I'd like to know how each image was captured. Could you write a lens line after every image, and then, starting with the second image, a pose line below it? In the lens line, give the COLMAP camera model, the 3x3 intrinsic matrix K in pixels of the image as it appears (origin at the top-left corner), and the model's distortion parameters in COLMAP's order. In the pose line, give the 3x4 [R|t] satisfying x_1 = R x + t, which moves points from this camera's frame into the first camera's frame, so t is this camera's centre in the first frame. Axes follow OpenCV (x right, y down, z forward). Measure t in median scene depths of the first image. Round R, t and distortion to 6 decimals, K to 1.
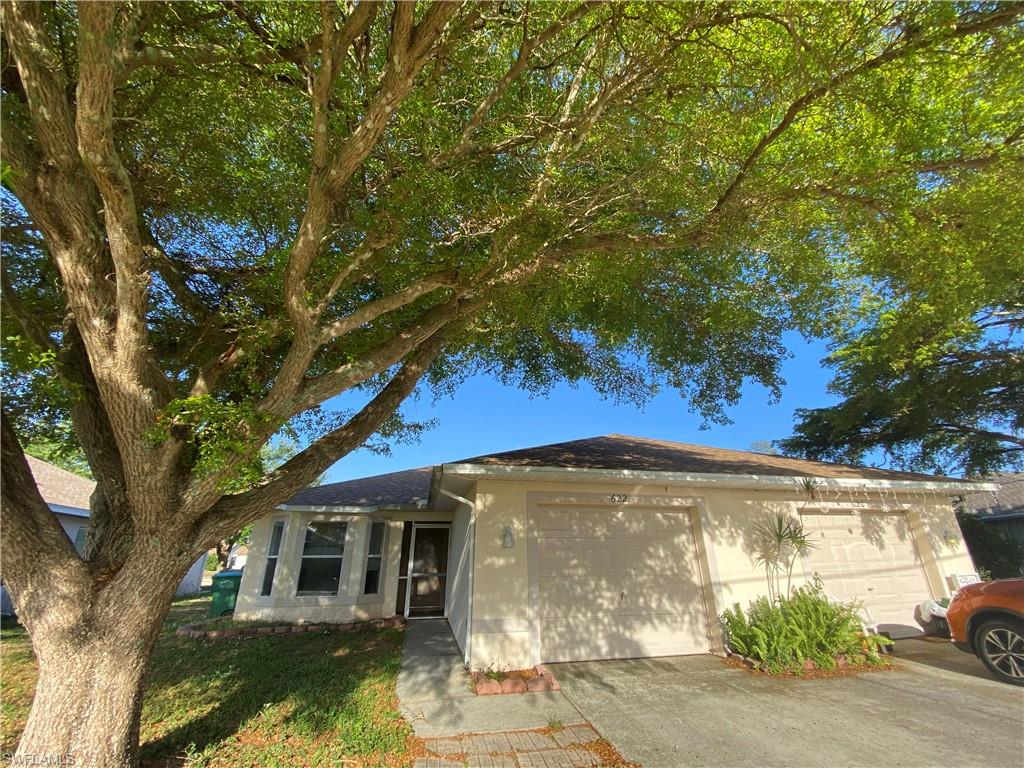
lens RADIAL K [[414.9, 0, 507.3], [0, 414.9, 377.3], [0, 0, 1]] dist [0.001707, -0.009568]
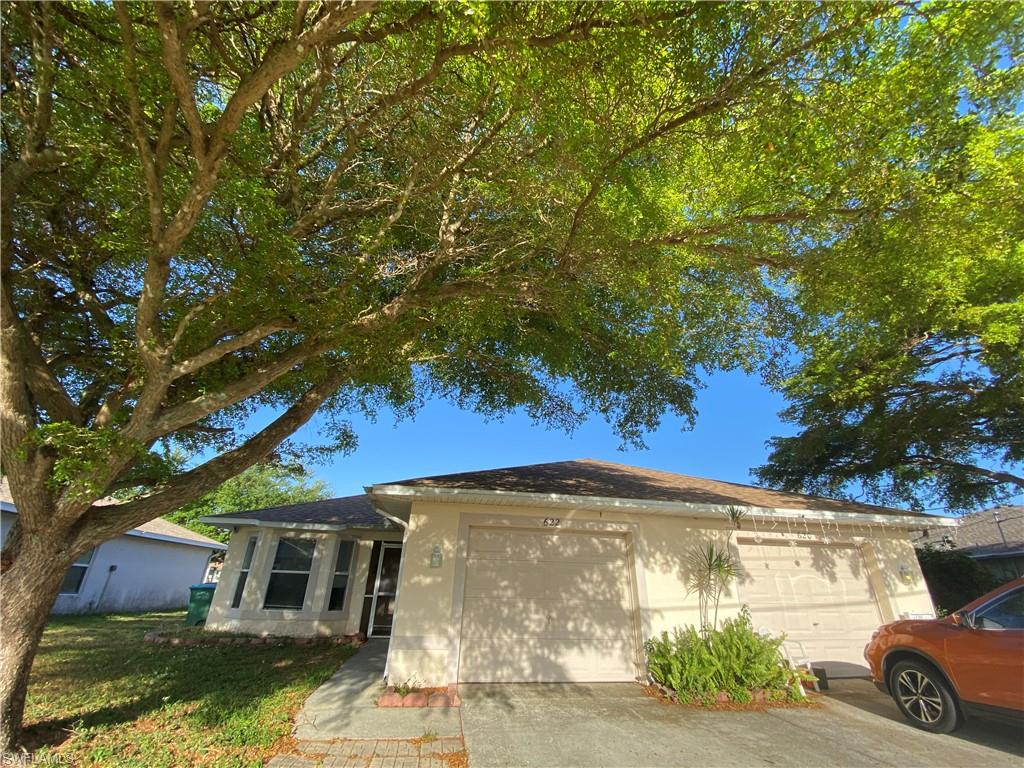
lens RADIAL K [[414.9, 0, 510.3], [0, 414.9, 376.7], [0, 0, 1]] dist [0.001707, -0.009568]
pose [[0.998474, 0.008757, -0.054520, 0.229065], [-0.011700, 0.998479, -0.053887, -0.013221], [0.053965, 0.054442, 0.997058, -0.055781]]
